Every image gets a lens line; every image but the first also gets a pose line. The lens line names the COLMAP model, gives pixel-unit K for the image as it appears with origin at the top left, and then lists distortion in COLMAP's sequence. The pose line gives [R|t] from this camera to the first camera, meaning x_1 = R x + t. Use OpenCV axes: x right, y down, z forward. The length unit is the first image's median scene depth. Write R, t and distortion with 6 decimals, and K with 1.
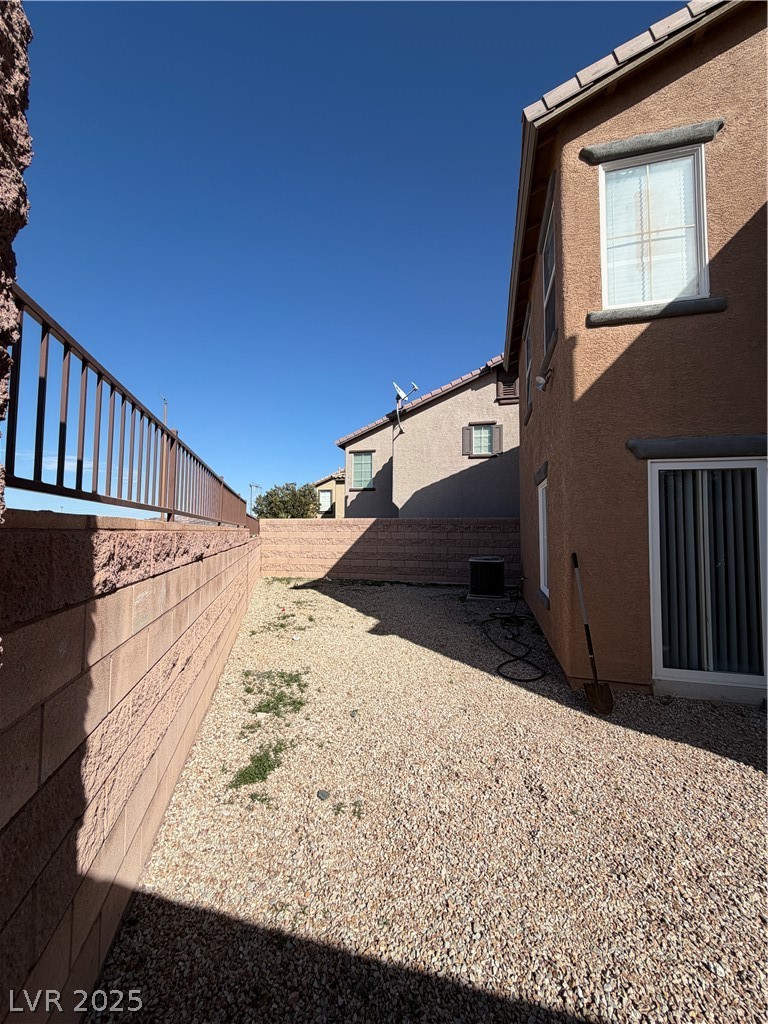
lens RADIAL K [[406.1, 0, 383.0], [0, 406.1, 511.7], [0, 0, 1]] dist [0.001063, -0.000097]
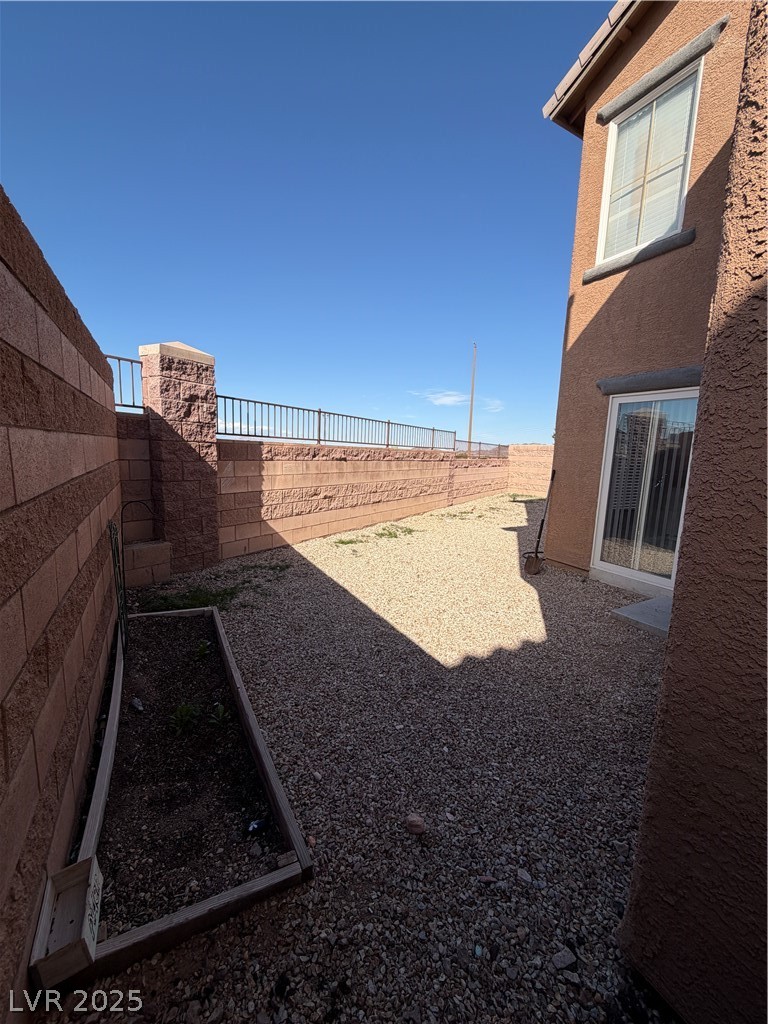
lens RADIAL K [[406.1, 0, 384.5], [0, 406.1, 511.4], [0, 0, 1]] dist [0.001063, -0.000097]
pose [[0.688477, 0.123595, -0.714649, 1.096067], [0.004868, 0.984563, 0.174964, -0.002661], [0.725242, -0.123937, 0.677247, -0.353288]]
